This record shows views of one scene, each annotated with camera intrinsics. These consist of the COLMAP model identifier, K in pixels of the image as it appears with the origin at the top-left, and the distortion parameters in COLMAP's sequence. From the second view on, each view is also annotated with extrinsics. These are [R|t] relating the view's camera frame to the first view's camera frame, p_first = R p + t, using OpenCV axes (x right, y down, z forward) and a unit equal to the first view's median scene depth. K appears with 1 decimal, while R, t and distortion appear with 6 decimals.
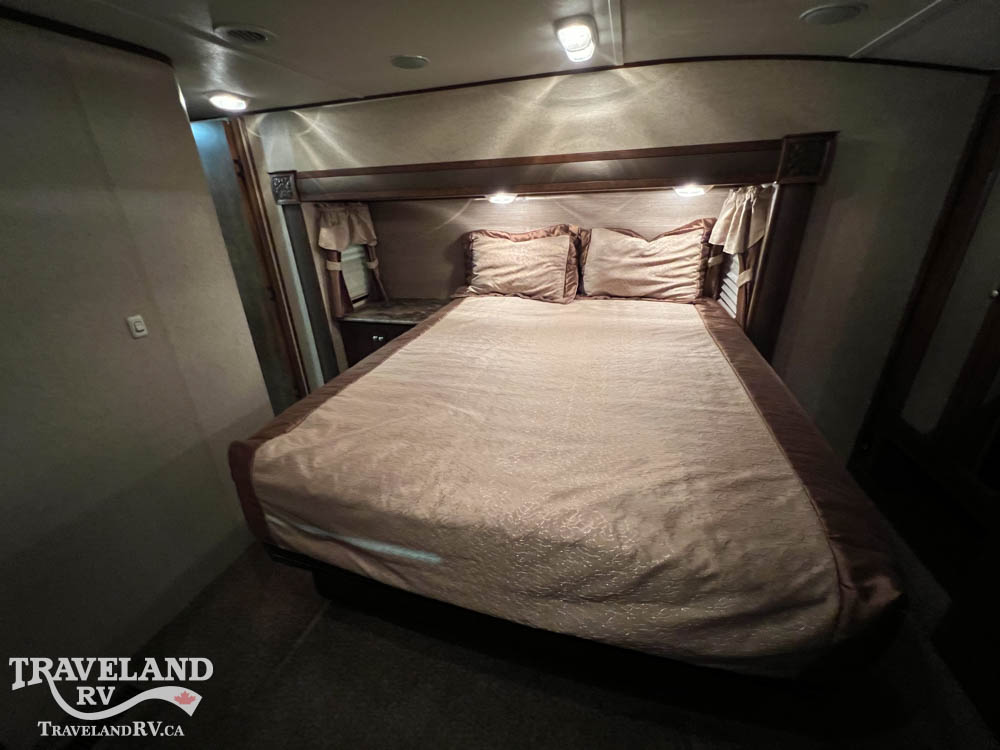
lens RADIAL K [[400.8, 0, 498.9], [0, 400.8, 376.3], [0, 0, 1]] dist [-0.002500, 0.000809]
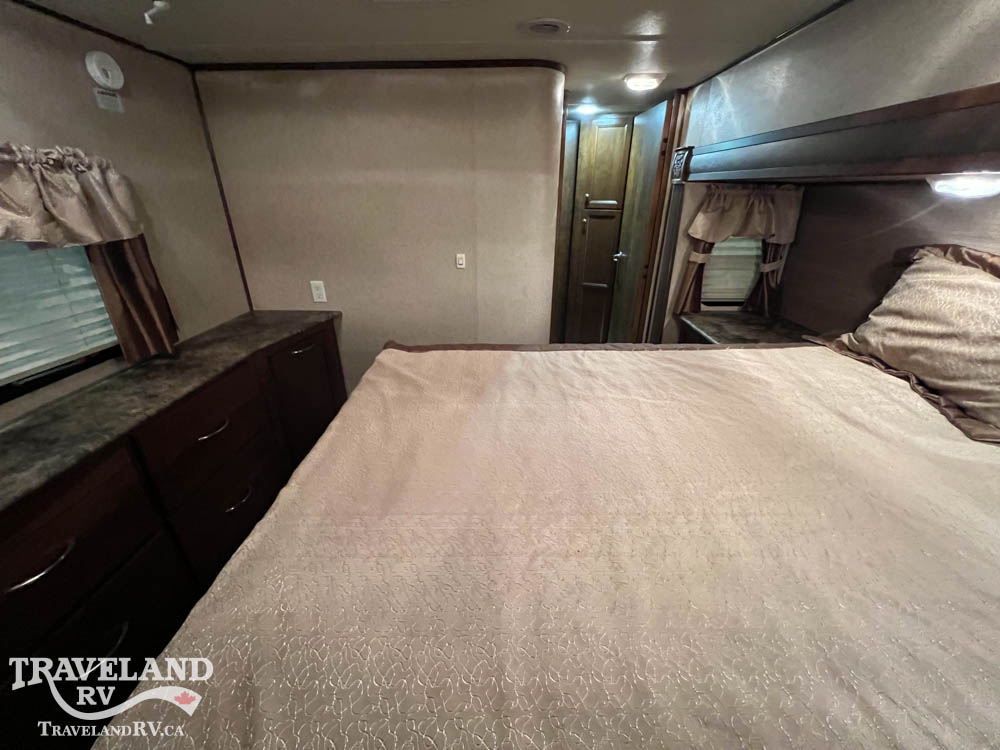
lens RADIAL K [[400.8, 0, 498.0], [0, 400.8, 375.1], [0, 0, 1]] dist [-0.002500, 0.000809]
pose [[0.261113, 0.437996, -0.860220, 0.343033], [-0.401380, 0.859710, 0.315901, -0.156411], [0.877903, 0.262789, 0.400284, 0.335856]]
